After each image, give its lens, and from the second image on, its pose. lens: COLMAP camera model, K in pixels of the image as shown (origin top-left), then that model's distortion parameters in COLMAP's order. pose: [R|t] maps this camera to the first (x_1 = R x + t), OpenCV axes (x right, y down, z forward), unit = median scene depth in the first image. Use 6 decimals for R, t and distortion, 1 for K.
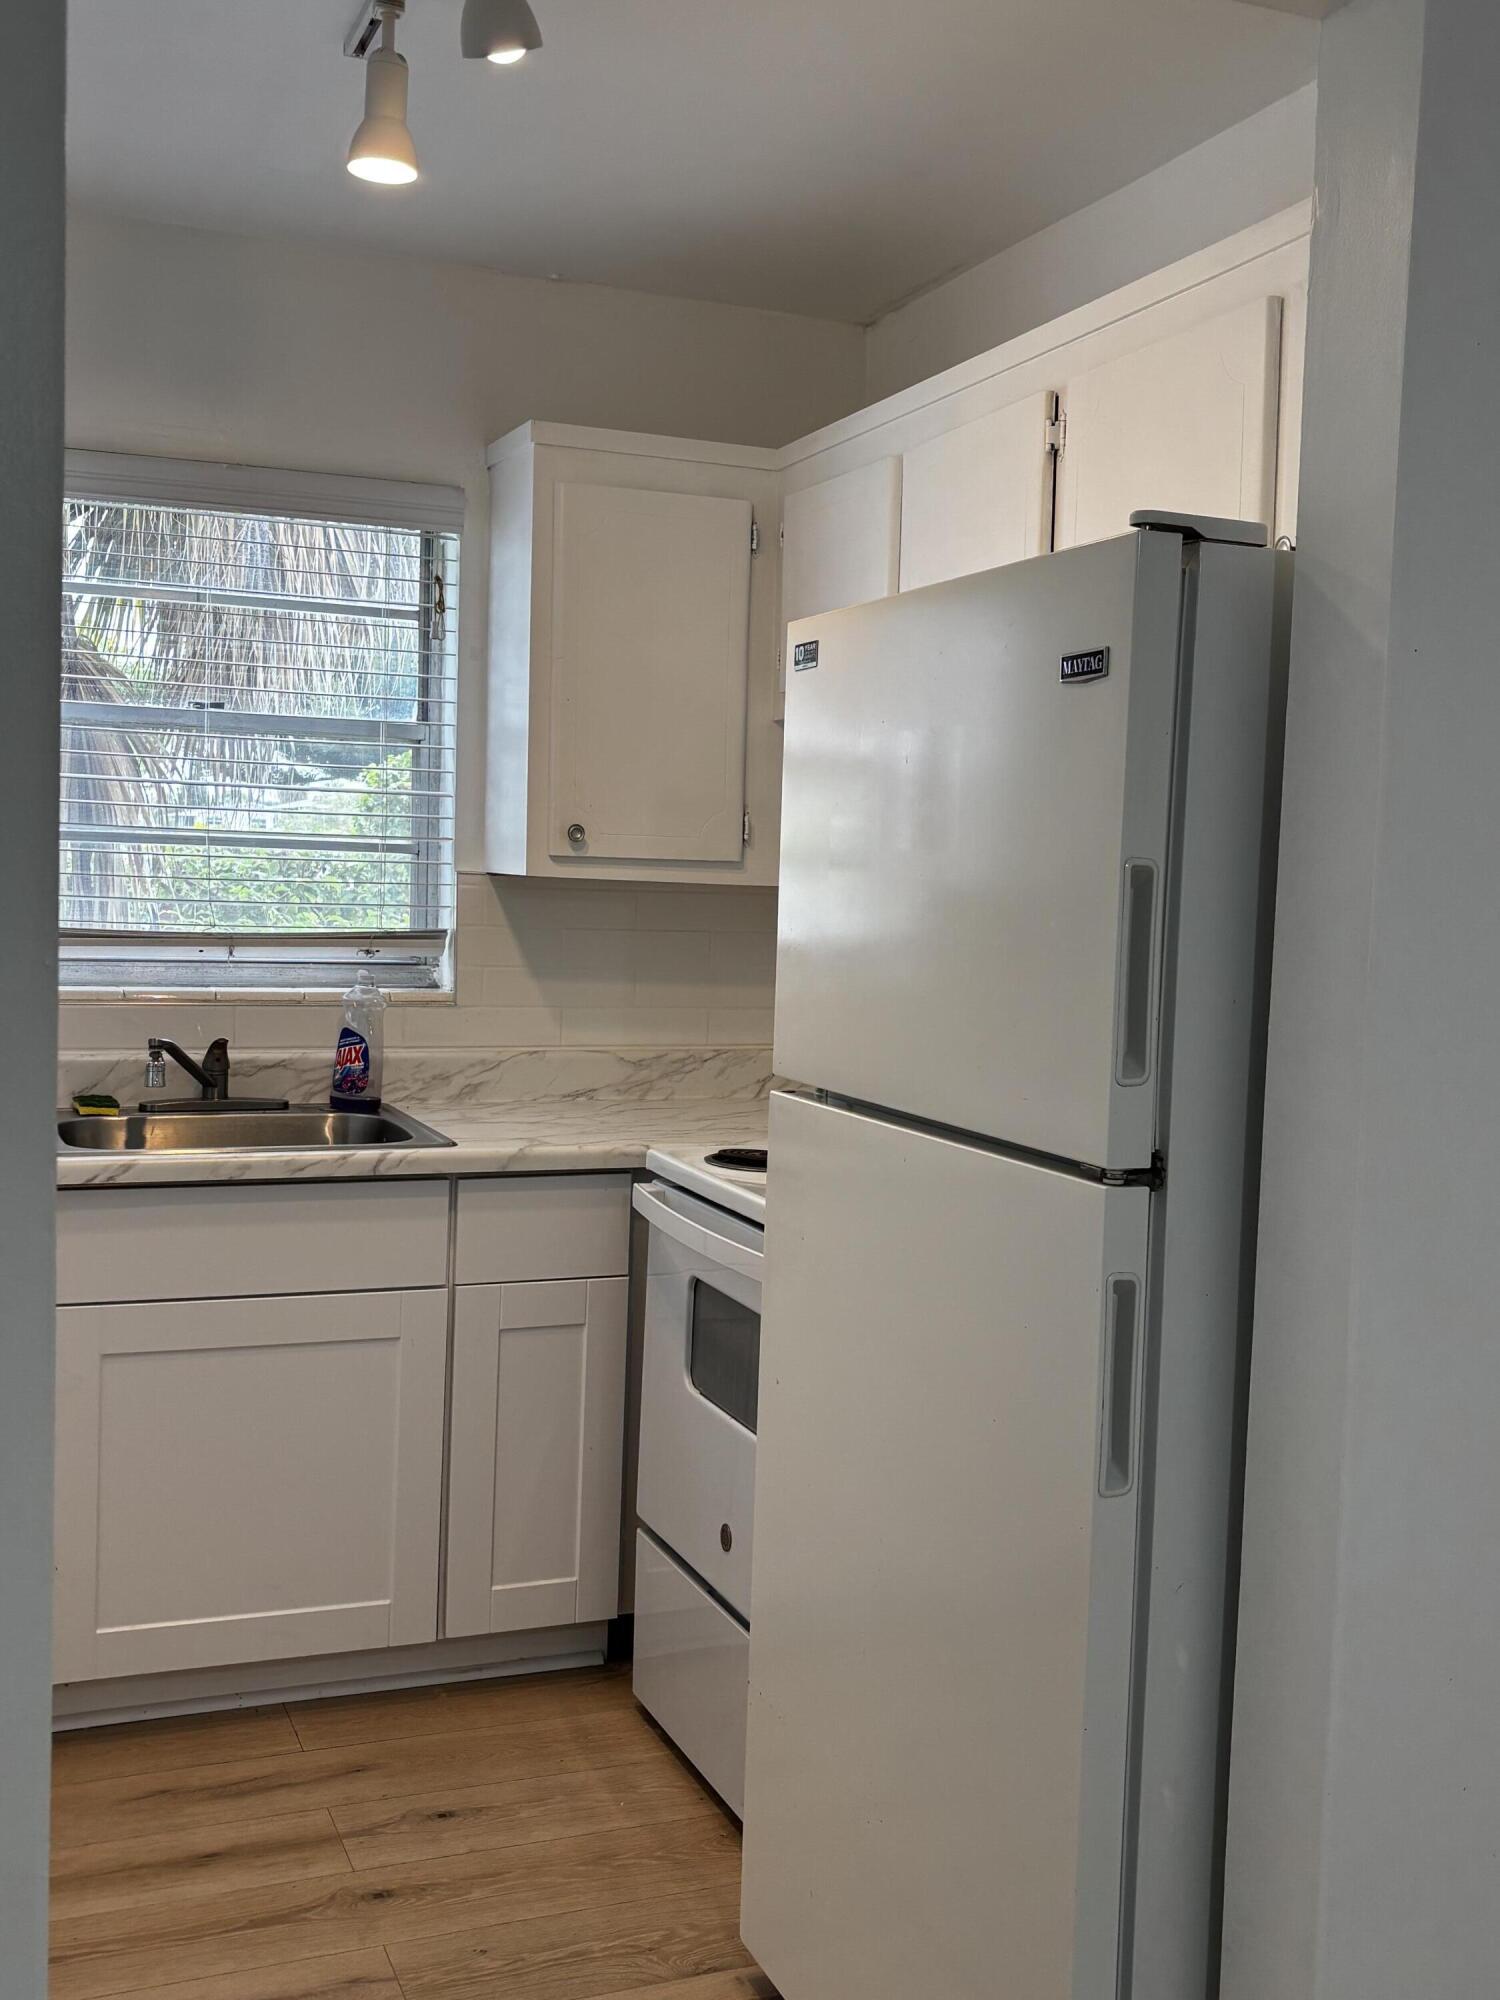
lens RADIAL K [[1981.8, 0, 746.0], [0, 1981.8, 1013.3], [0, 0, 1]] dist [0.204109, -0.675485]
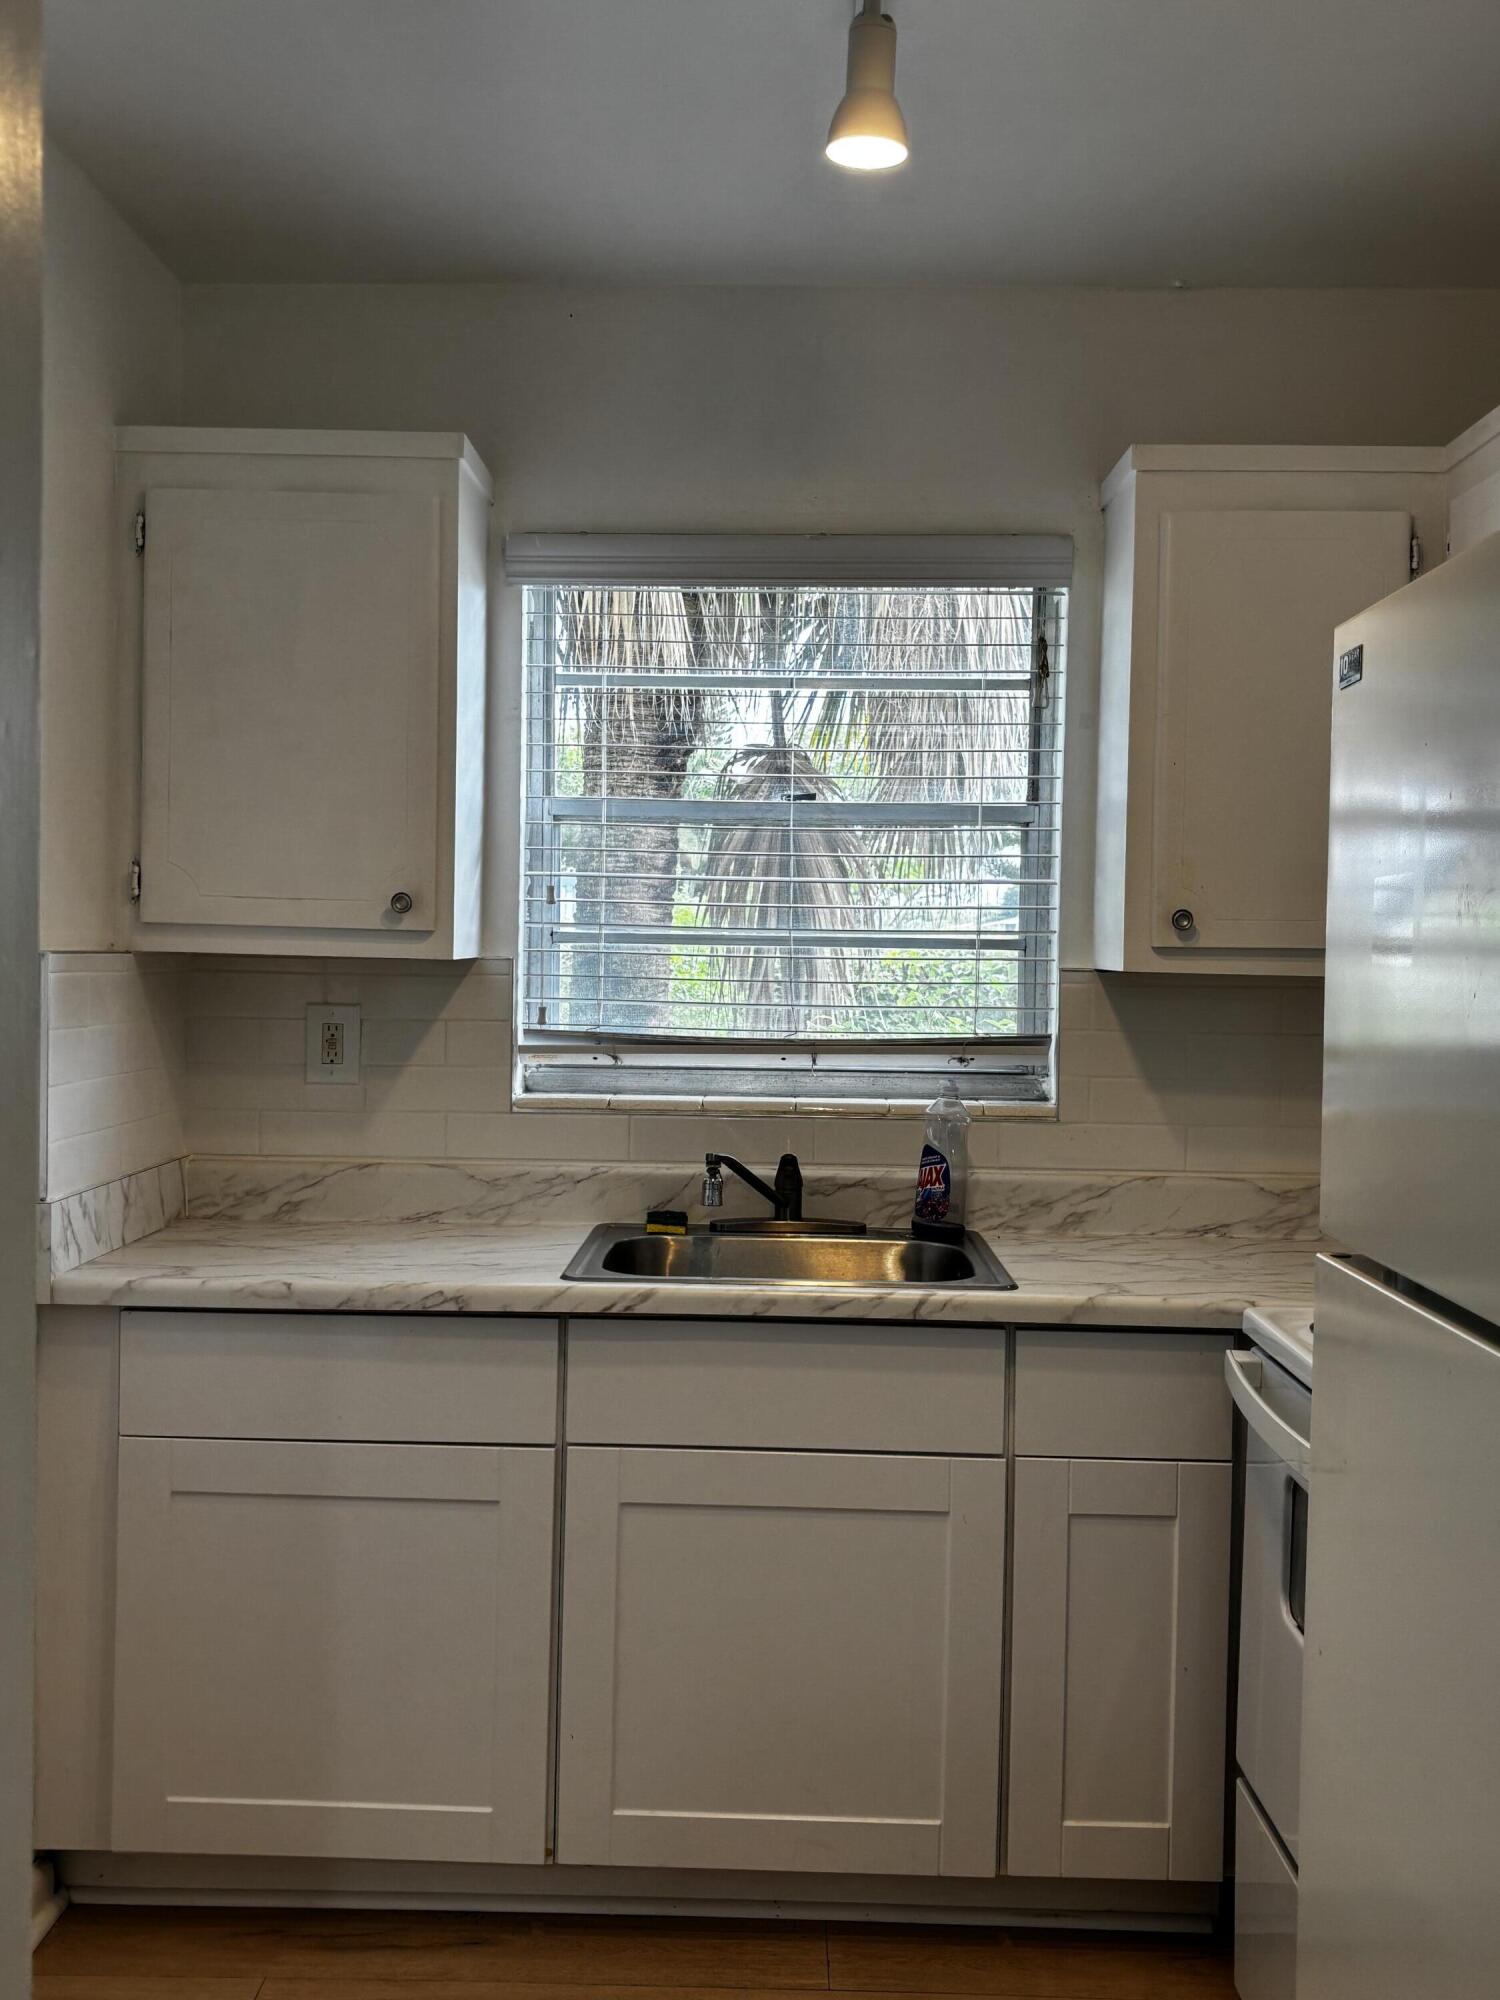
lens RADIAL K [[1981.8, 0, 746.0], [0, 1981.8, 1013.3], [0, 0, 1]] dist [0.204109, -0.675485]
pose [[0.918730, -0.005819, -0.394843, 0.076571], [-0.014458, 0.998725, -0.048361, -0.007393], [0.394621, 0.050139, 0.917475, 0.149364]]
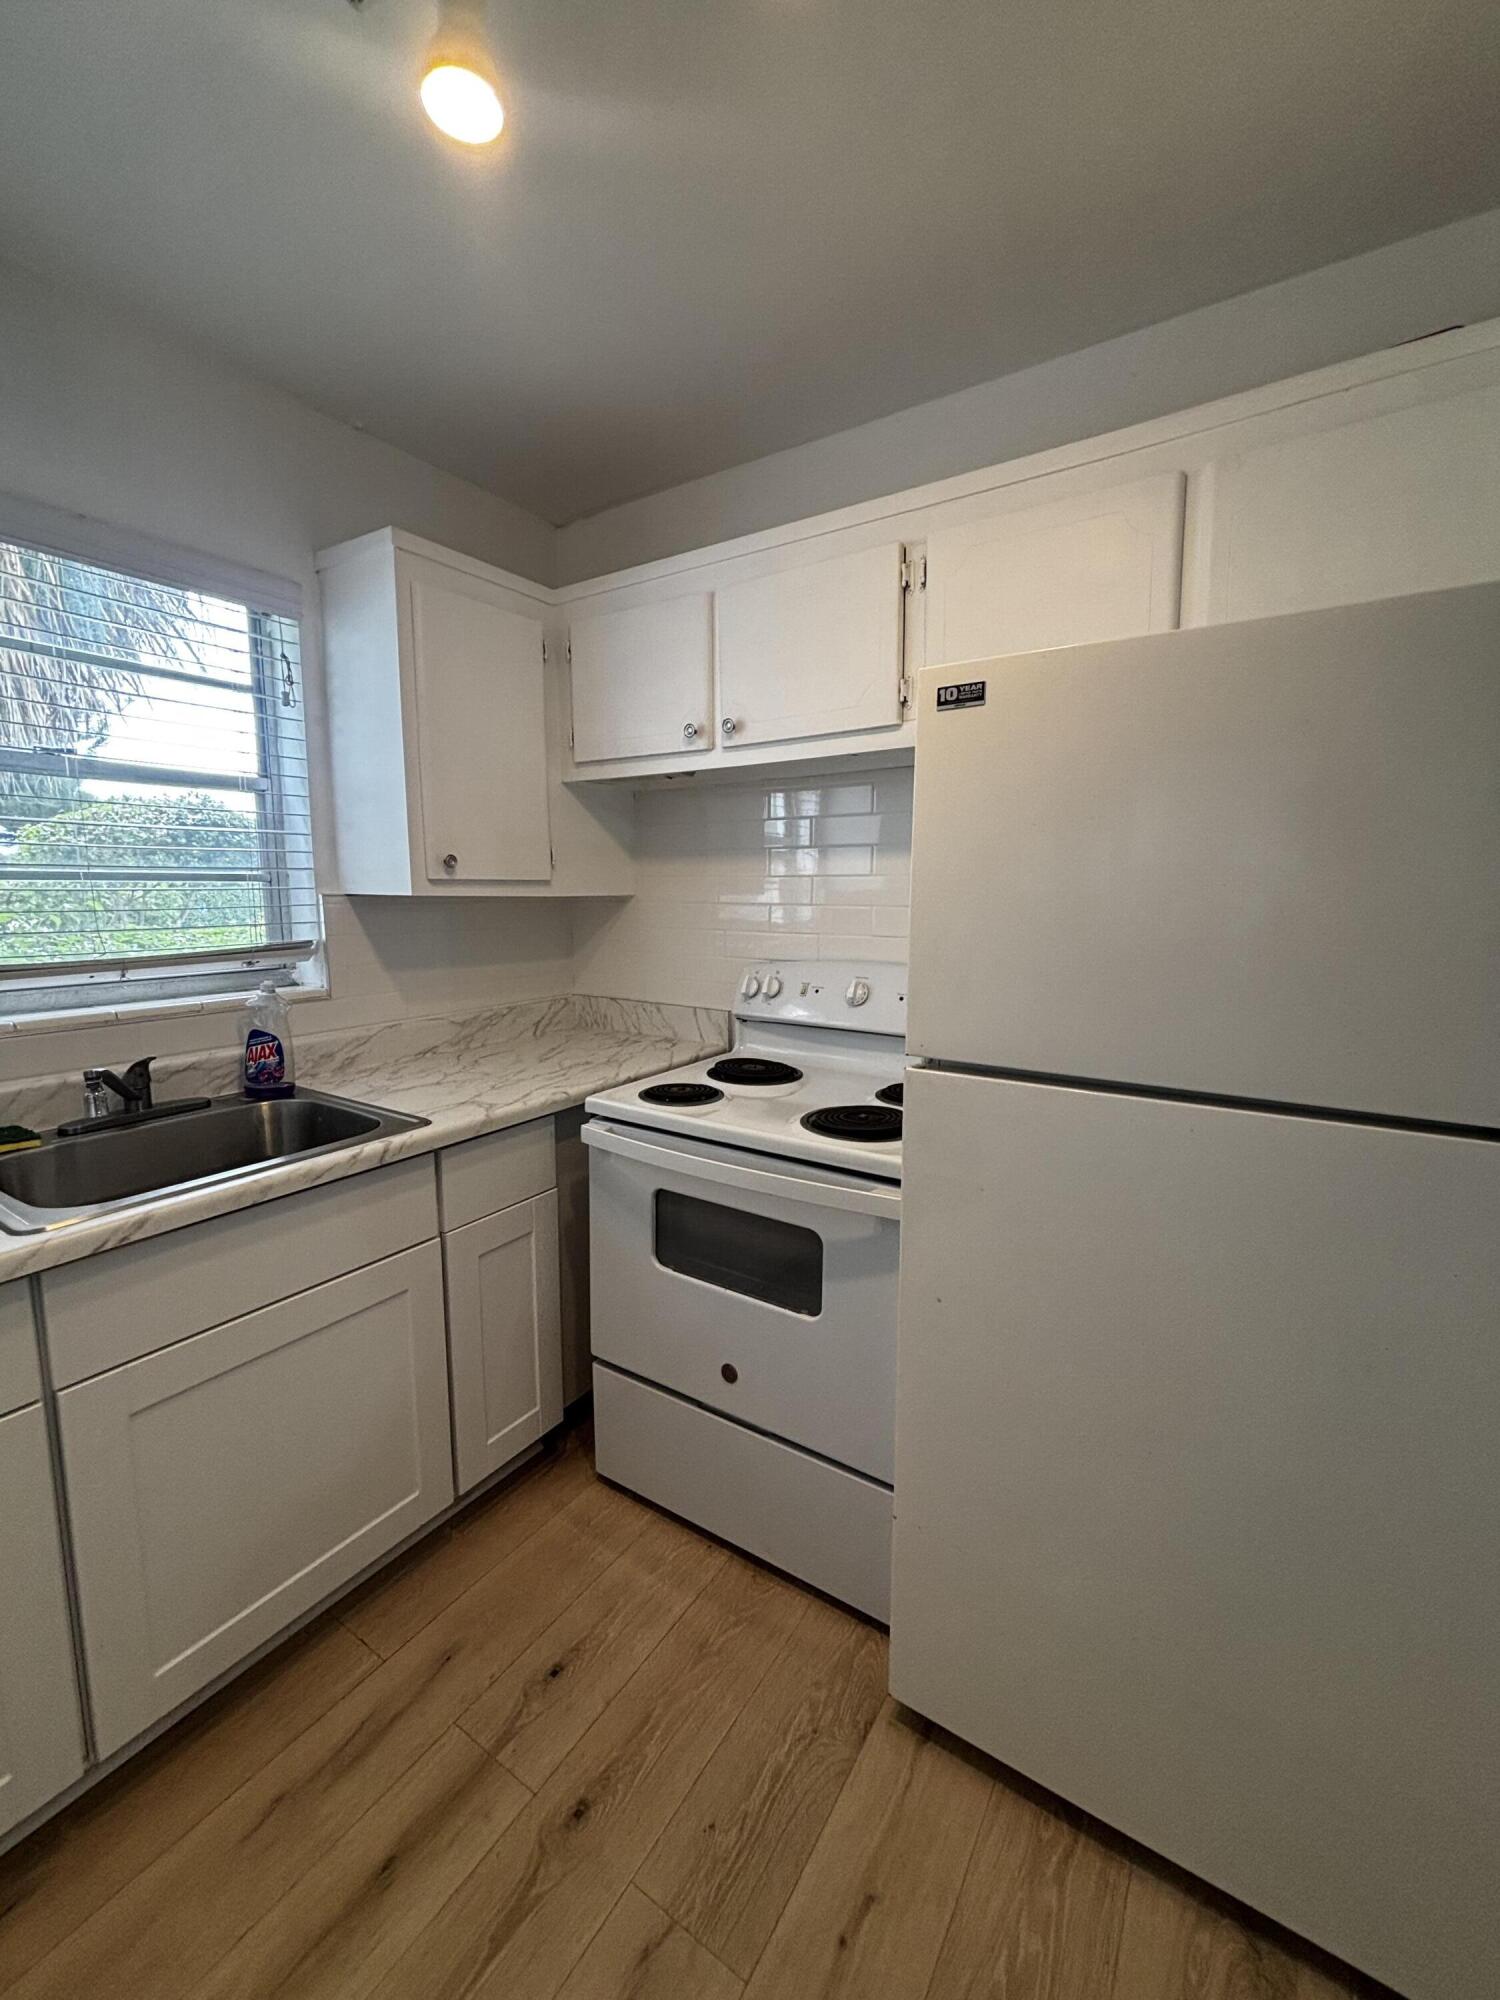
lens RADIAL K [[807.8, 0, 742.0], [0, 807.8, 996.7], [0, 0, 1]] dist [-0.002344, -0.000473]
pose [[0.821325, -0.109723, 0.559809, -0.229736], [0.068107, 0.993170, 0.094738, -0.038249], [-0.566380, -0.039684, 0.823188, 0.439603]]
